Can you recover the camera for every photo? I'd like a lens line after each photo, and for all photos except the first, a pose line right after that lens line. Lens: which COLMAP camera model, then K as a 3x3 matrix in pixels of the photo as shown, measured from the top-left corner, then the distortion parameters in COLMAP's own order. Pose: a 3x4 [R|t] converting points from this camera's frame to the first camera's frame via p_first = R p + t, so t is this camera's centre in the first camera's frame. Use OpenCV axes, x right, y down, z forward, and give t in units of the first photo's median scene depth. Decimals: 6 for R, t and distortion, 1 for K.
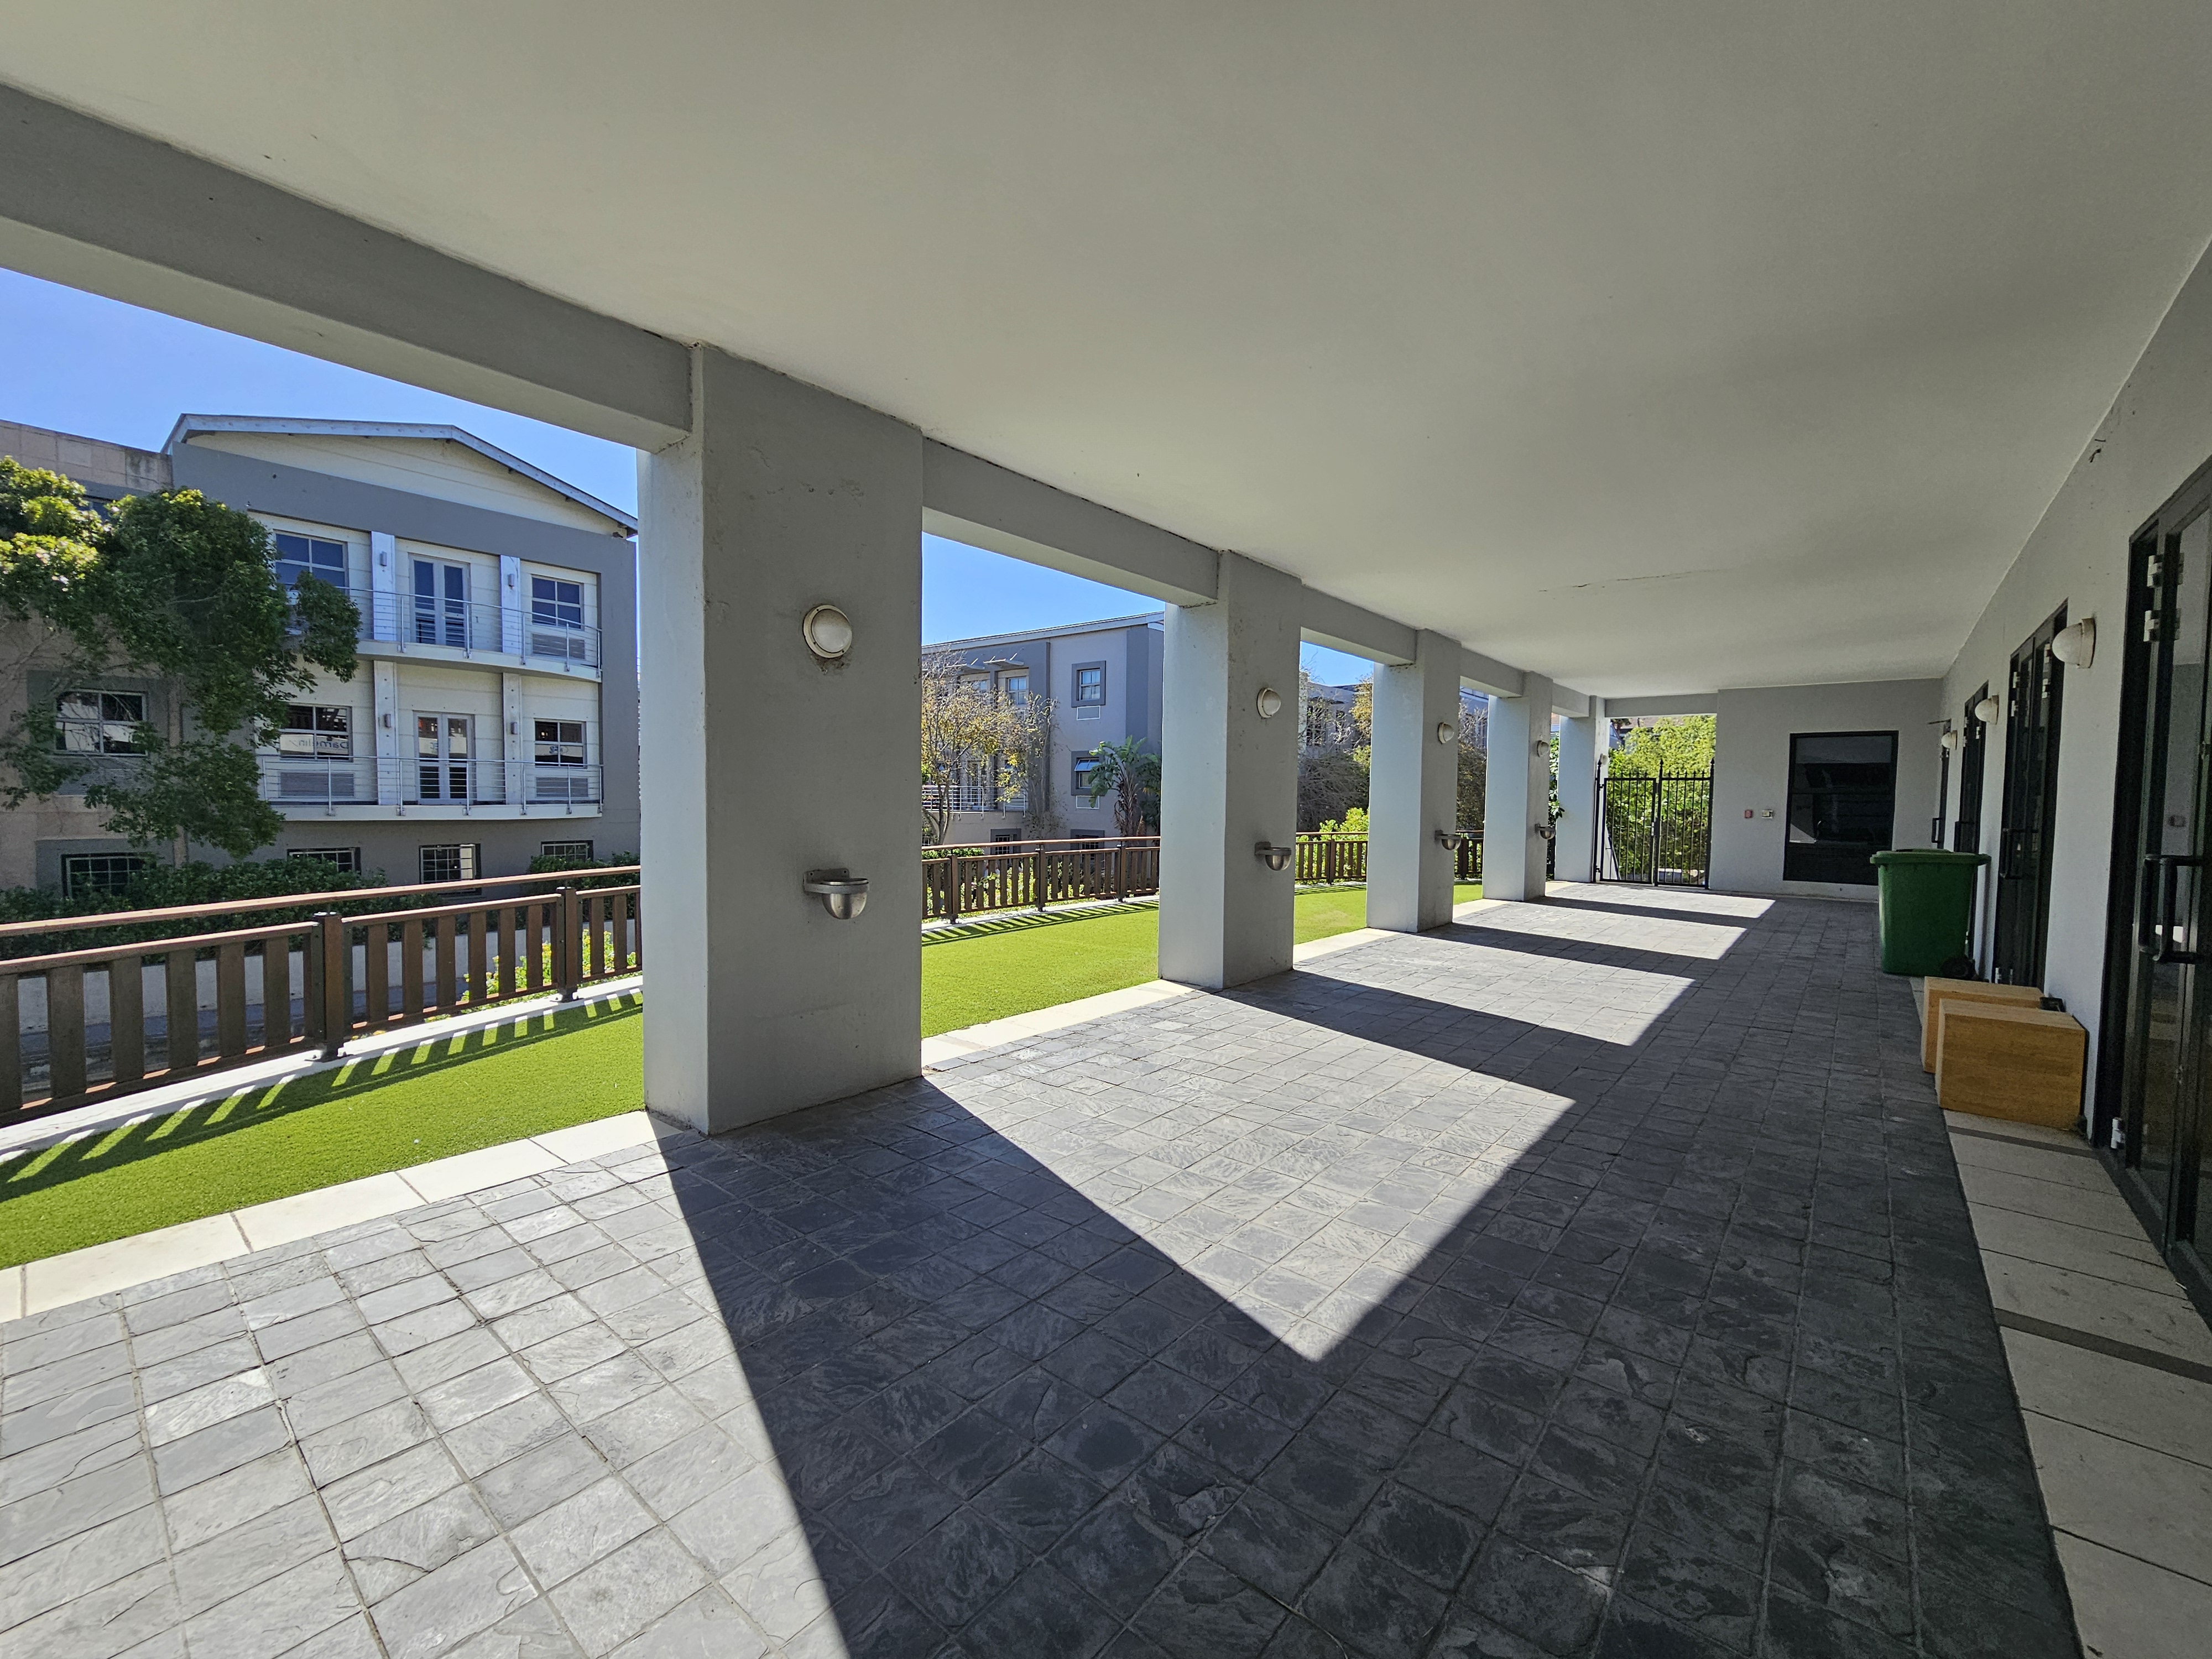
lens RADIAL K [[906.9, 0, 1102.5], [0, 906.9, 830.9], [0, 0, 1]] dist [-0.003472, -0.000225]
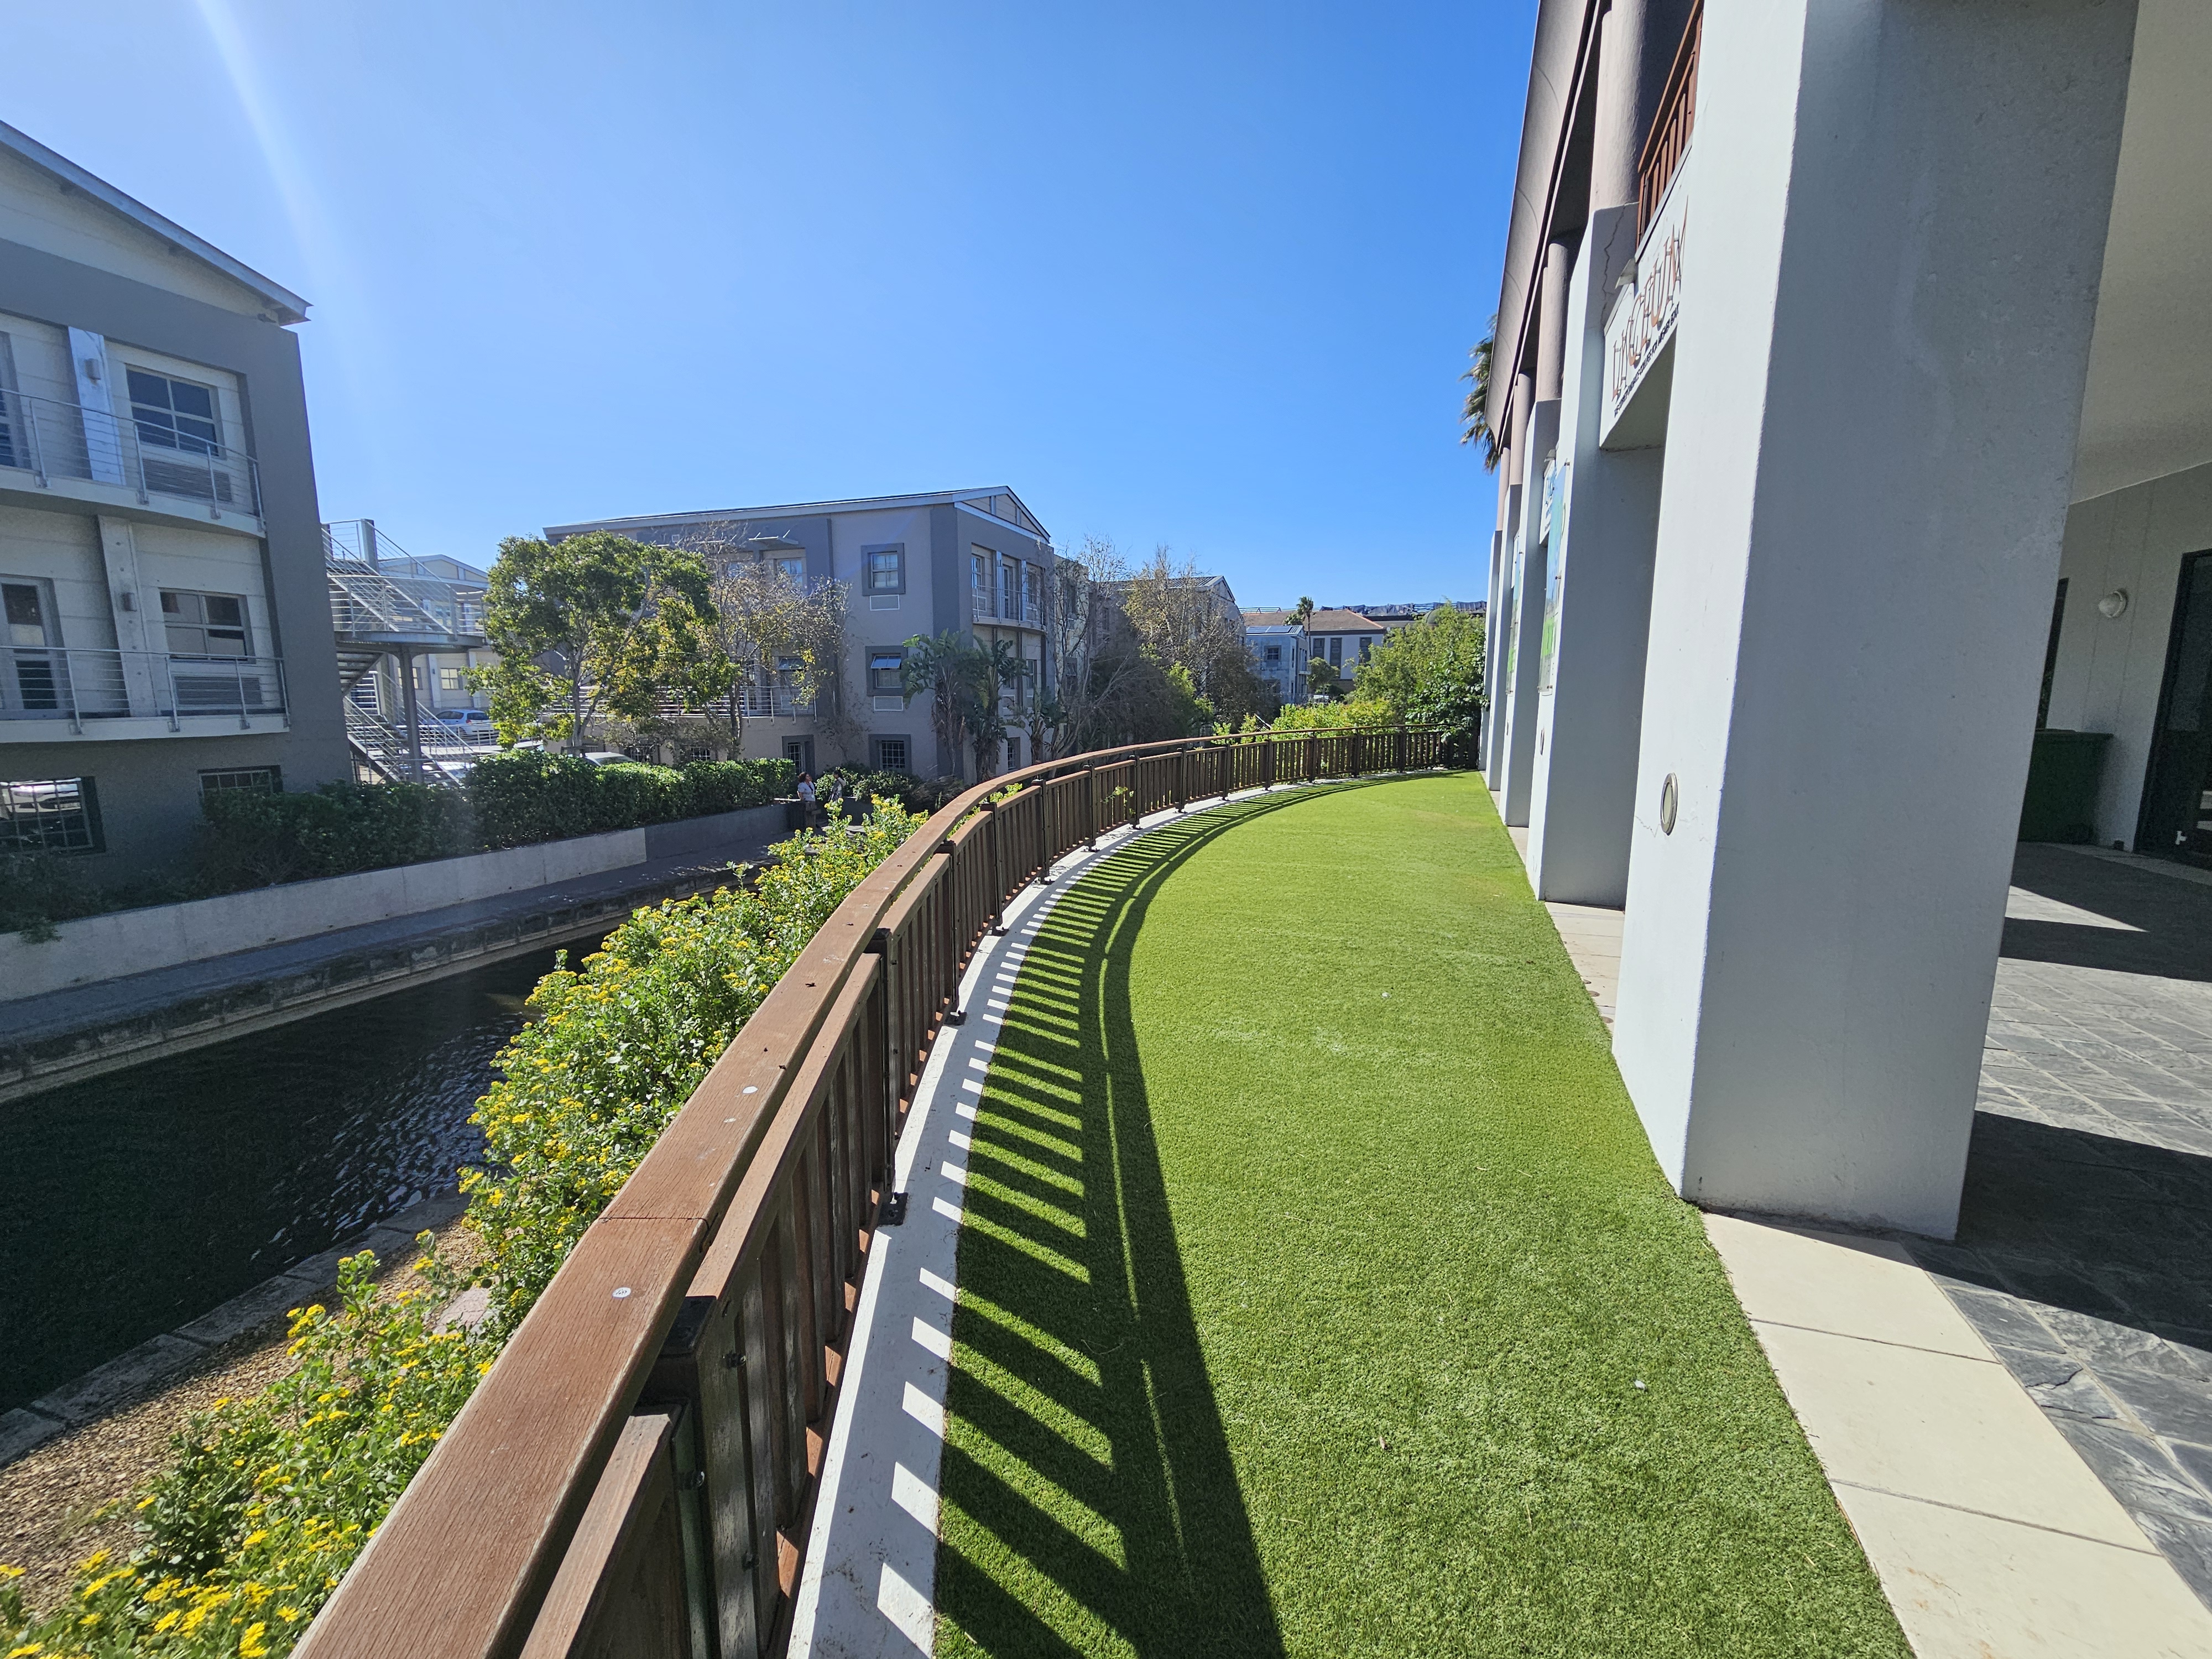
lens RADIAL K [[906.9, 0, 1109.9], [0, 906.9, 830.2], [0, 0, 1]] dist [-0.003472, -0.000225]
pose [[0.939883, -0.060639, 0.336069, -0.193201], [0.023856, 0.993363, 0.112521, -0.003713], [-0.340662, -0.097739, 0.935092, 0.108432]]
